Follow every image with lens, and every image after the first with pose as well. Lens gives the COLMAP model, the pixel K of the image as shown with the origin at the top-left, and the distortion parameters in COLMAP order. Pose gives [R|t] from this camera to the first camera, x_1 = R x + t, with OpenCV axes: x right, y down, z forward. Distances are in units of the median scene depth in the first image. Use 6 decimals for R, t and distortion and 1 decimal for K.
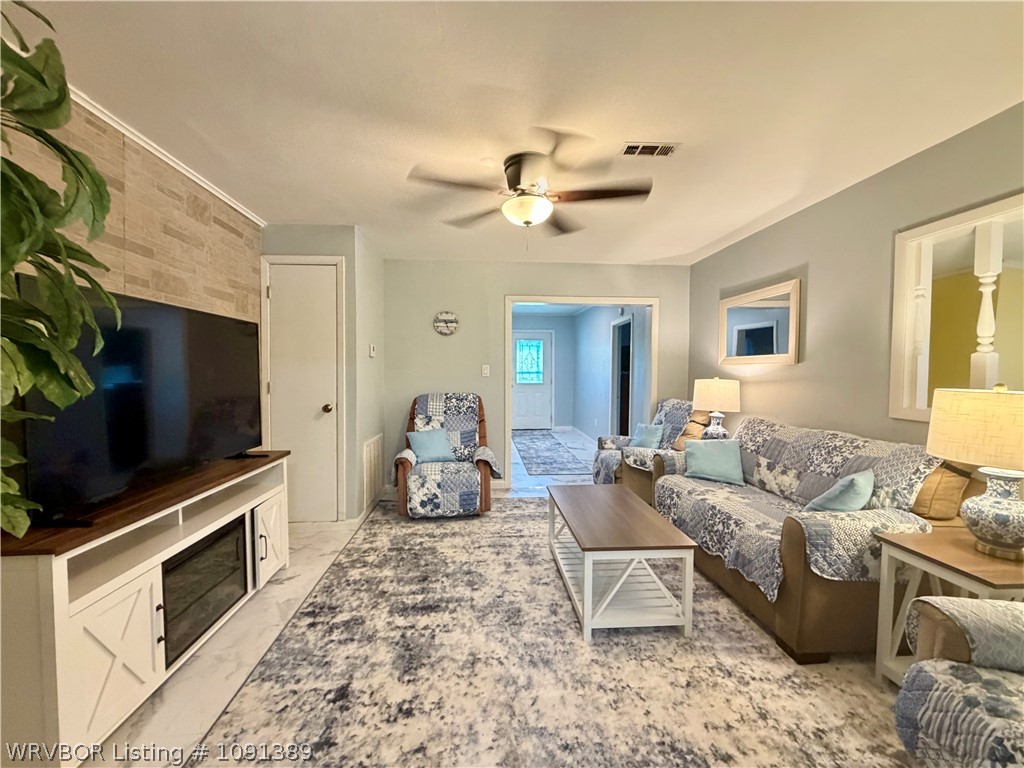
lens RADIAL K [[407.9, 0, 508.1], [0, 407.9, 384.4], [0, 0, 1]] dist [-0.001881, -0.000125]
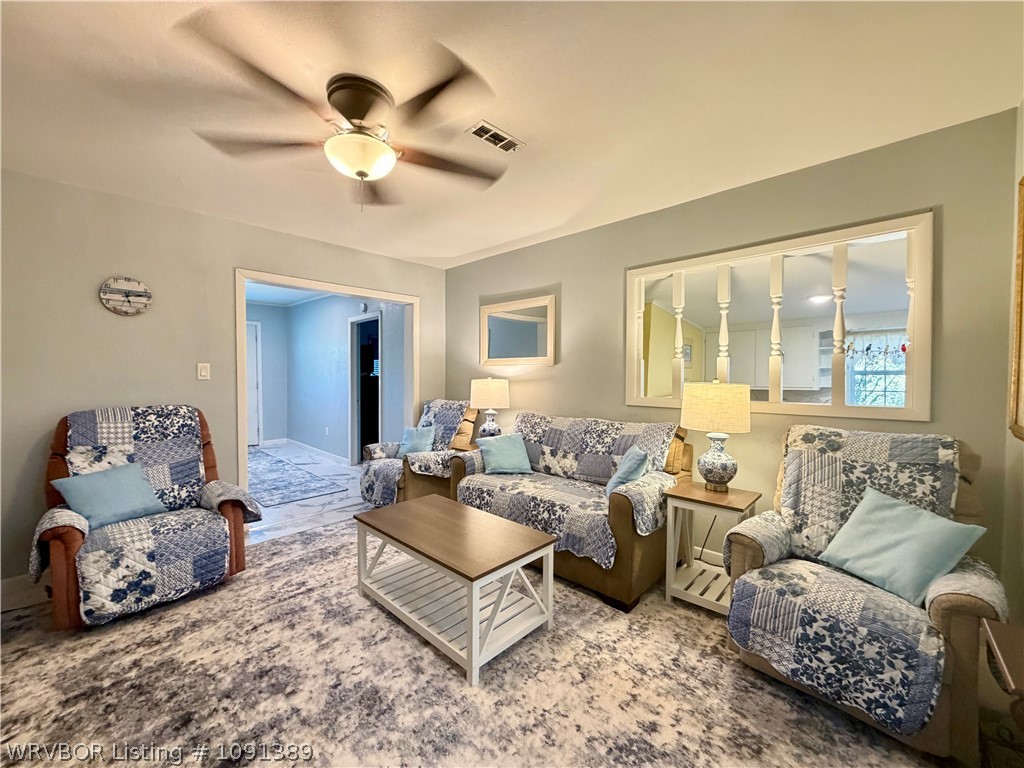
lens RADIAL K [[407.9, 0, 508.1], [0, 407.9, 383.2], [0, 0, 1]] dist [-0.001881, -0.000125]
pose [[0.739494, -0.019308, 0.672886, -0.256256], [0.025089, 0.999685, 0.001112, -0.001929], [-0.672695, 0.016059, 0.739746, 0.249802]]
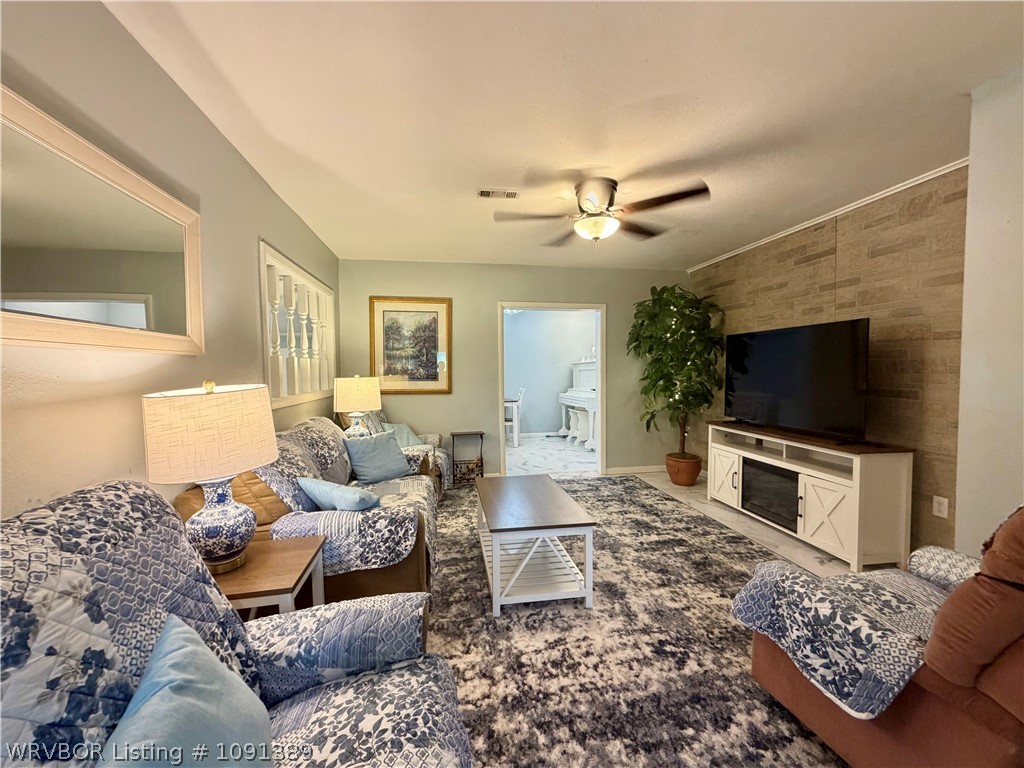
lens RADIAL K [[407.9, 0, 510.7], [0, 407.9, 387.4], [0, 0, 1]] dist [-0.001881, -0.000125]
pose [[-0.995661, 0.011077, -0.092395, 0.380548], [0.003638, 0.996764, 0.080299, -0.067315], [0.092986, 0.079614, -0.992479, 2.048045]]
